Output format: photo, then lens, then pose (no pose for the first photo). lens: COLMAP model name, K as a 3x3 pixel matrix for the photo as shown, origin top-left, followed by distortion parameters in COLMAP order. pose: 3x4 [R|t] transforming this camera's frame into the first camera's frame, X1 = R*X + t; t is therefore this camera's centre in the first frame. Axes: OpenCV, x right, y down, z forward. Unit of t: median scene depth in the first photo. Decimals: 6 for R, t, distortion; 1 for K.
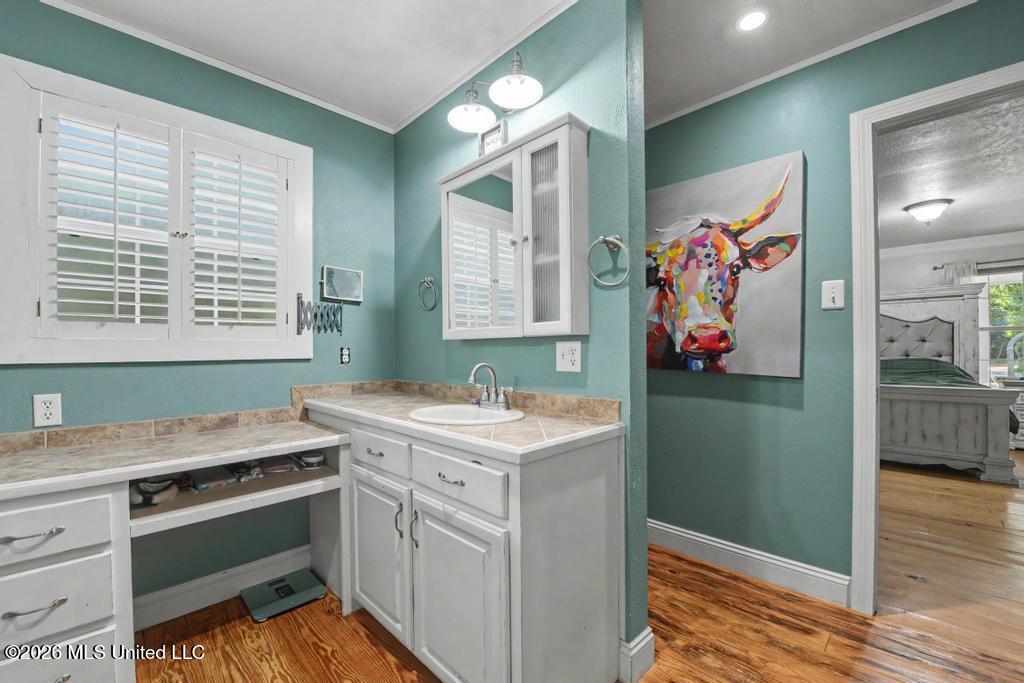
lens RADIAL K [[416.8, 0, 508.8], [0, 416.8, 346.3], [0, 0, 1]] dist [-0.018100, -0.000032]
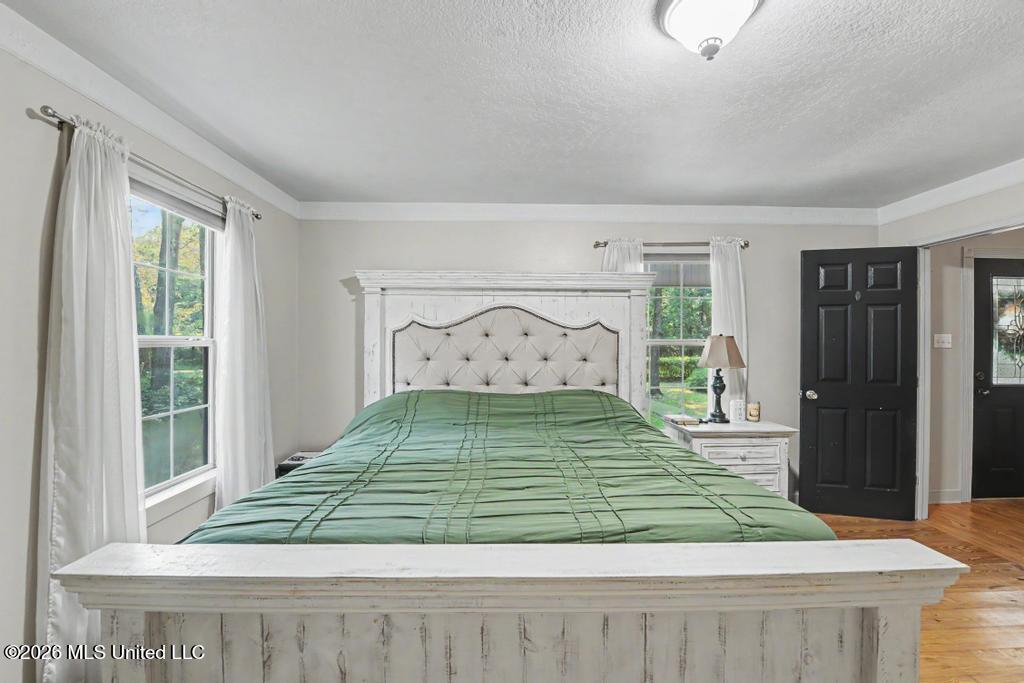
lens RADIAL K [[416.8, 0, 508.8], [0, 416.8, 346.3], [0, 0, 1]] dist [-0.018100, -0.000032]
pose [[0.693931, 0.006734, 0.720010, 0.498301], [-0.018074, 0.999804, 0.008069, -0.037224], [-0.719814, -0.018613, 0.693917, 0.664510]]
